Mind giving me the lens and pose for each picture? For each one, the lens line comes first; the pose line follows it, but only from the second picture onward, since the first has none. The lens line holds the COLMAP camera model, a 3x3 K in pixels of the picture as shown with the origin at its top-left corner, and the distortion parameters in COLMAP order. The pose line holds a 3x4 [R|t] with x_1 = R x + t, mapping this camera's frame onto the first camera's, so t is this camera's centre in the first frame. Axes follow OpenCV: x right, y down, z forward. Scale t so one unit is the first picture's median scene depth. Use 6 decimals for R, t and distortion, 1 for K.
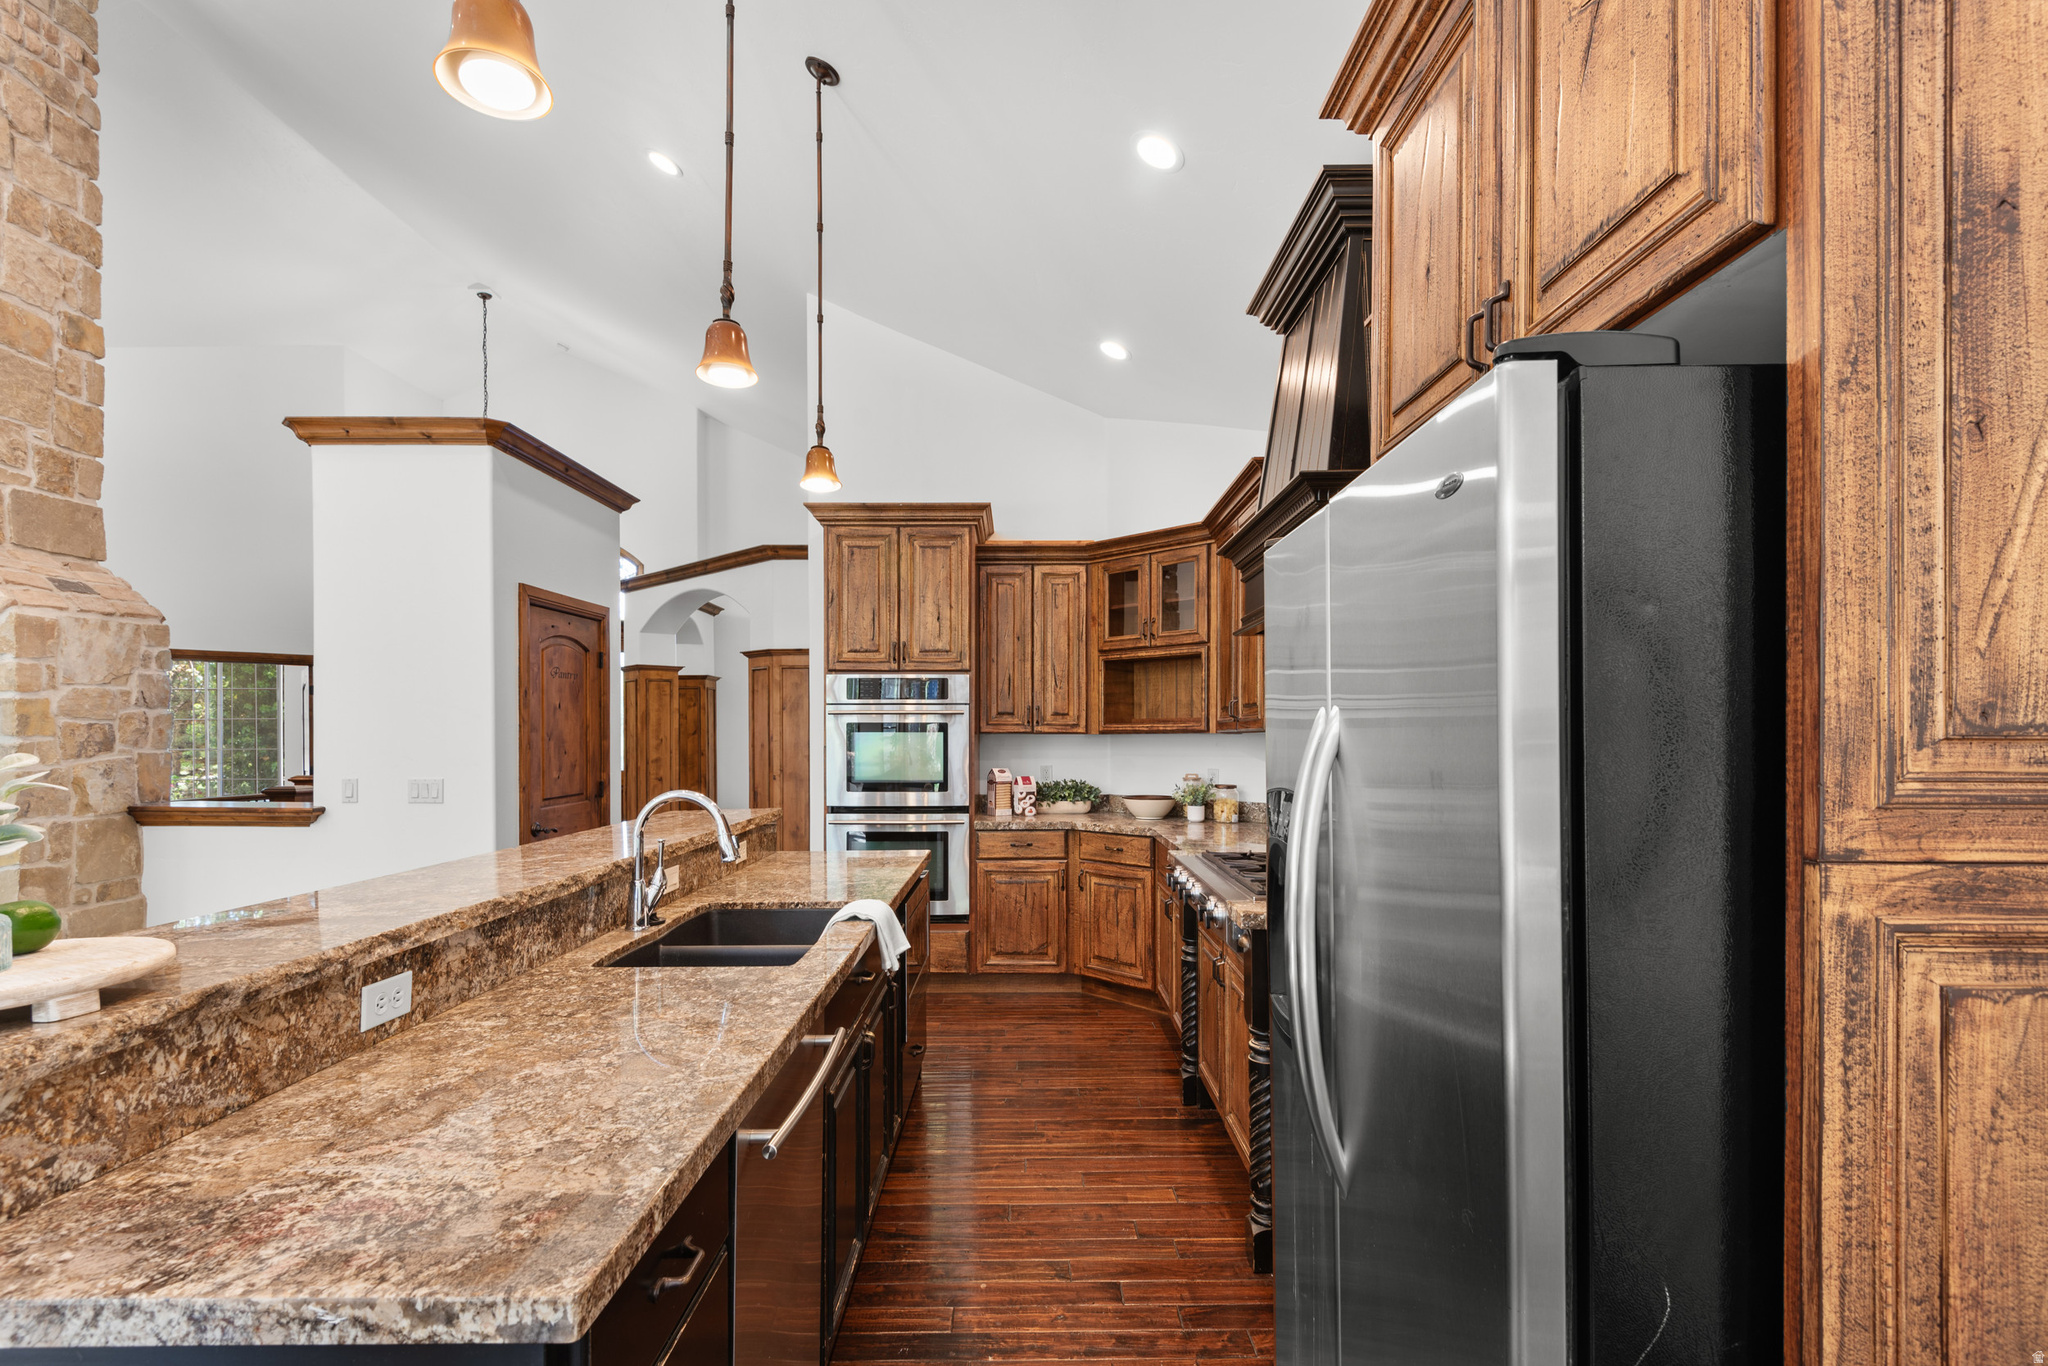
lens RADIAL K [[942.8, 0, 1018.8], [0, 942.8, 739.9], [0, 0, 1]] dist [0.031012, -0.012218]
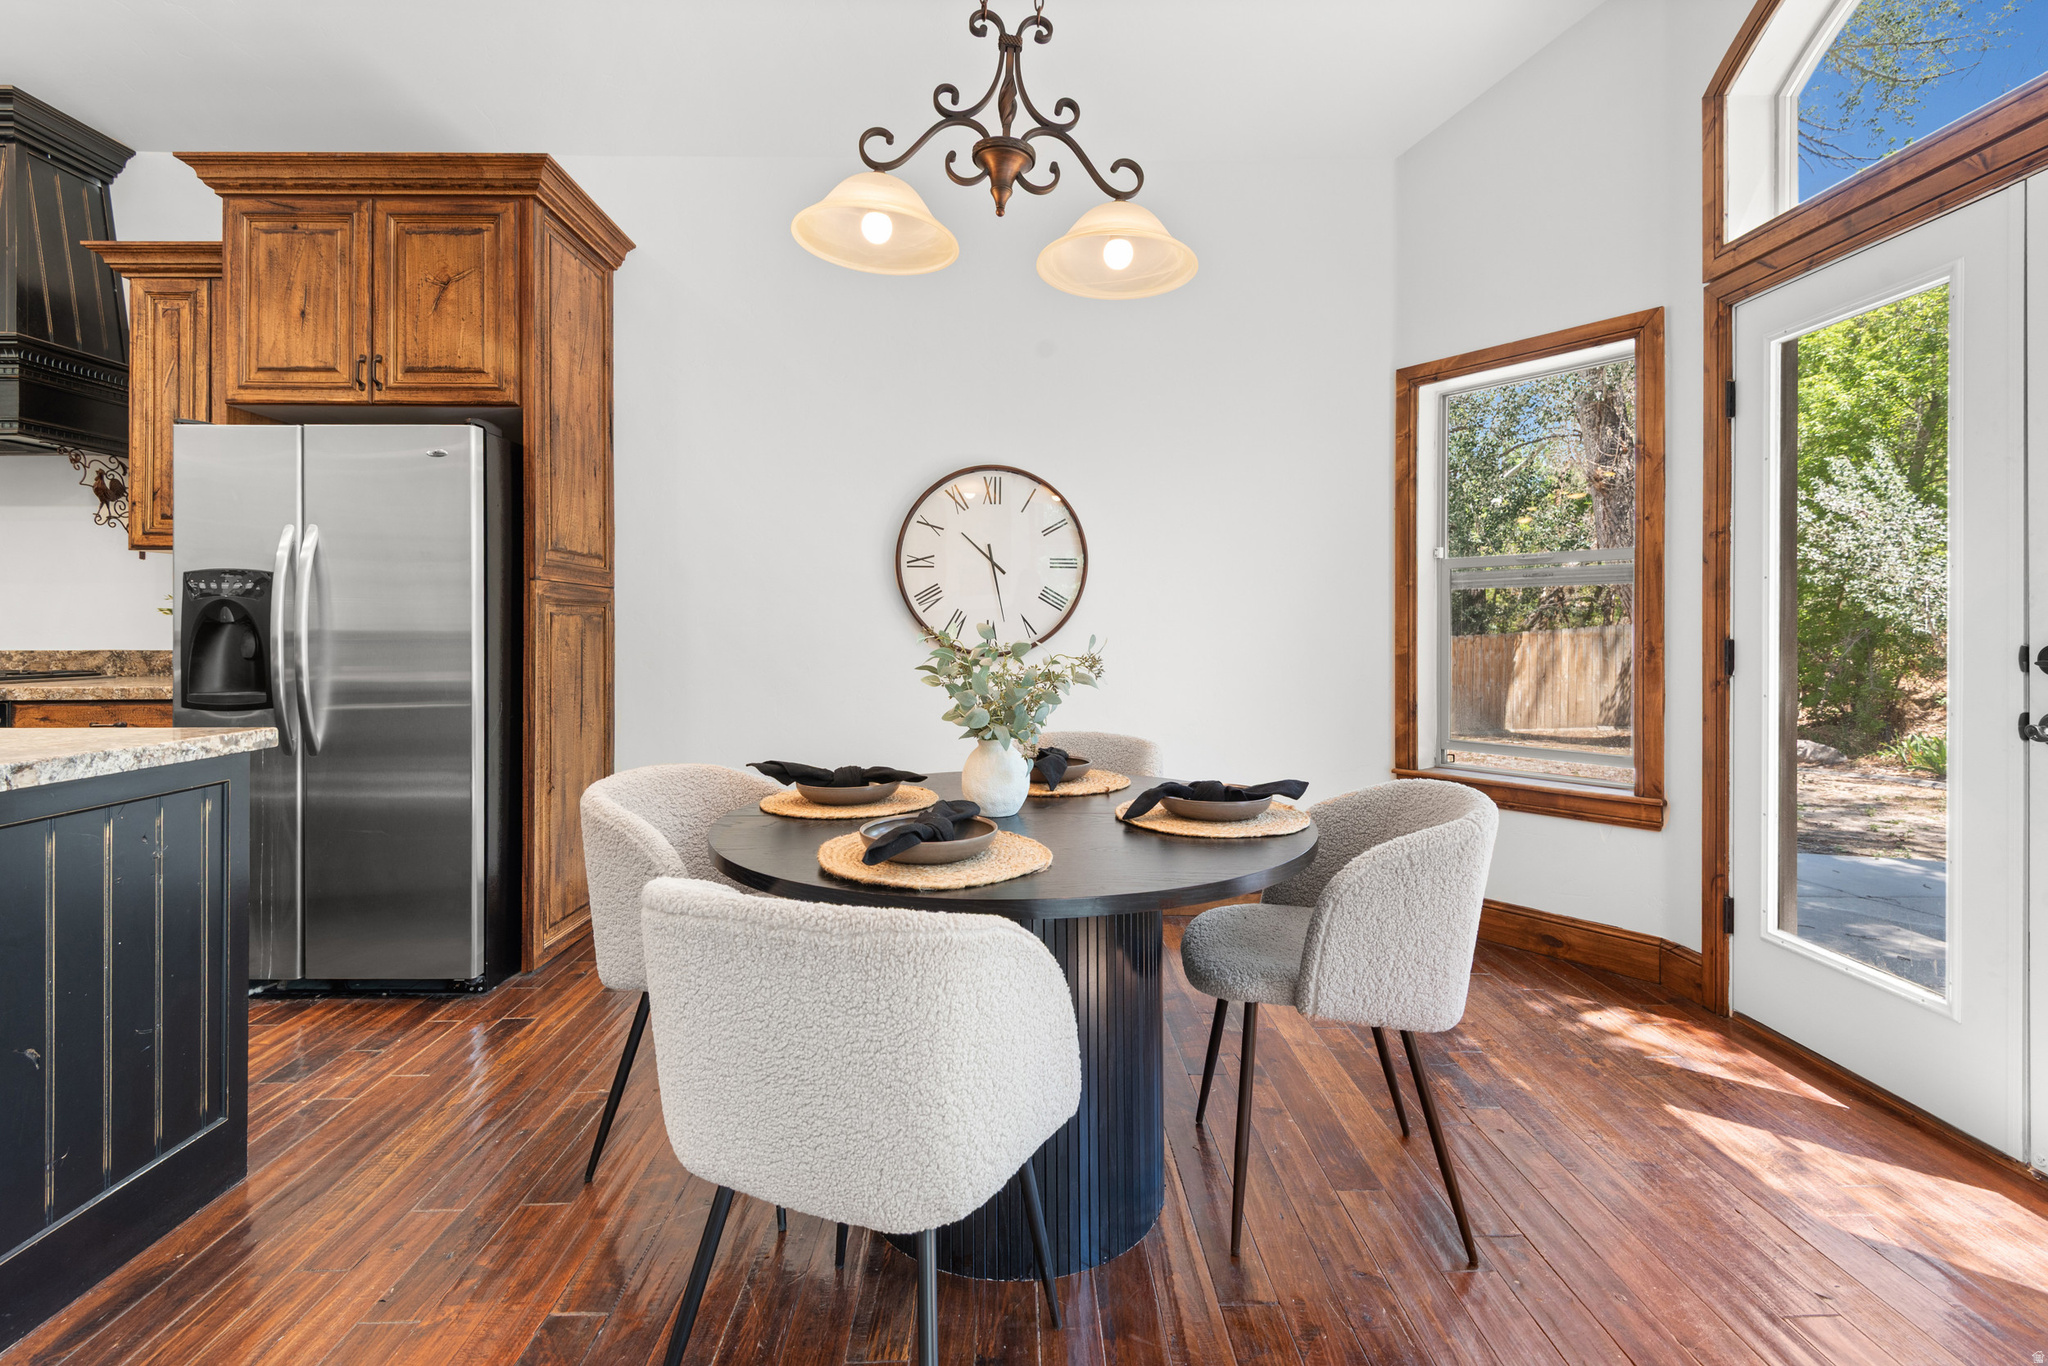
lens RADIAL K [[939.9, 0, 1020.1], [0, 939.9, 625.2], [0, 0, 1]] dist [0.026272, -0.015654]
pose [[-0.010781, 0.005435, 0.999927, -0.483698], [0.003485, 0.999979, -0.005398, 0.055134], [-0.999936, 0.003426, -0.010800, -0.147334]]
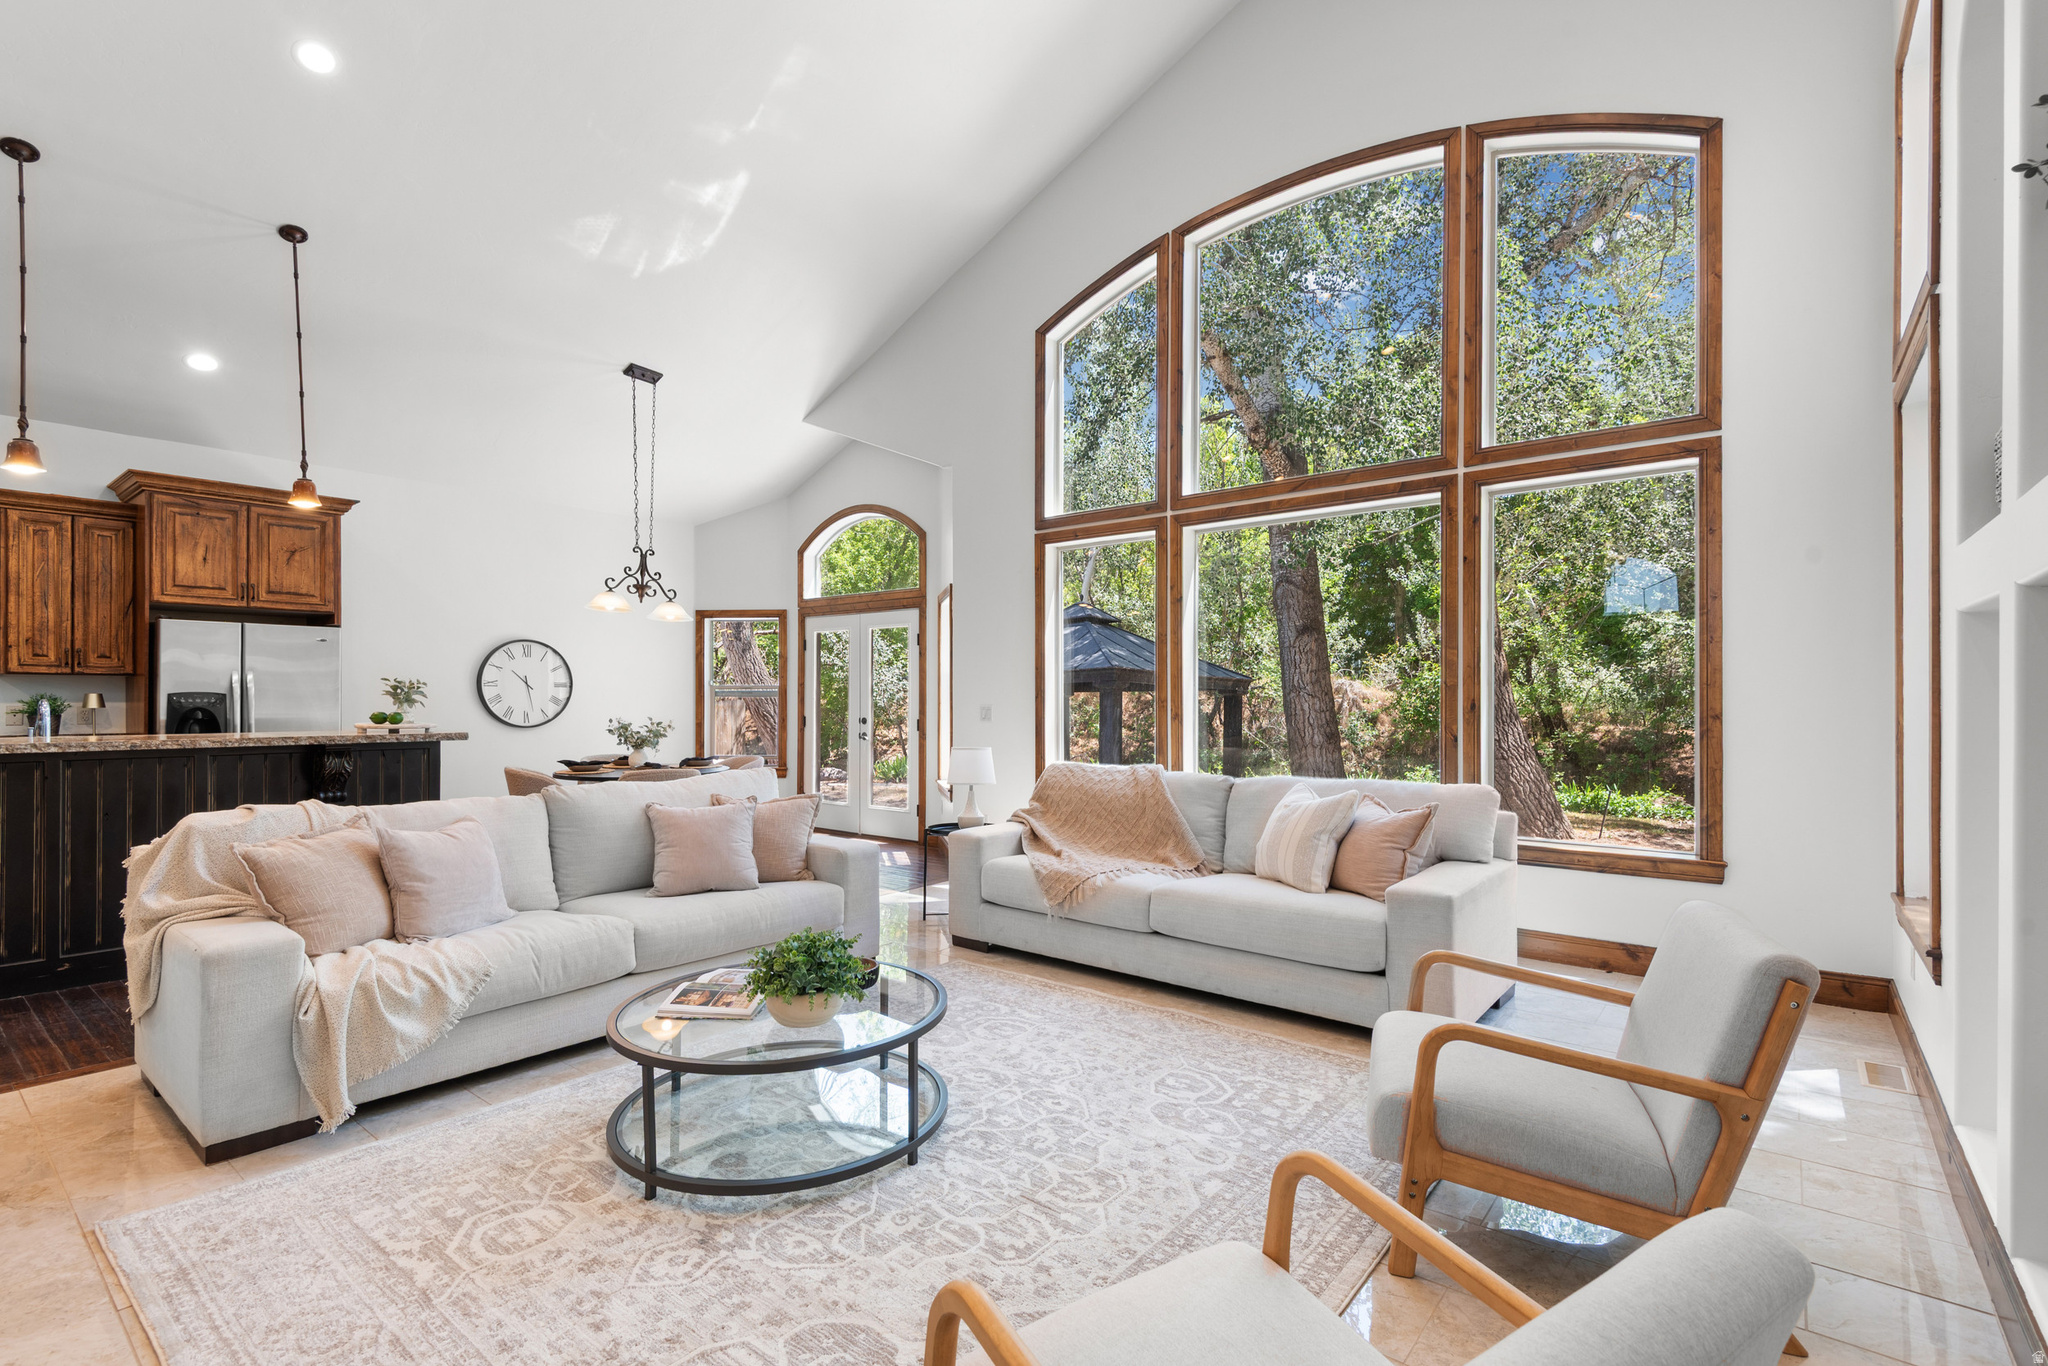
lens RADIAL K [[935.0, 0, 1024.5], [0, 935.0, 693.9], [0, 0, 1]] dist [0.053880, -0.035936]
pose [[-0.779360, 0.002411, 0.626572, -1.423092], [0.001004, 0.999996, -0.002600, 0.023384], [-0.626576, -0.001397, -0.779359, 0.595617]]
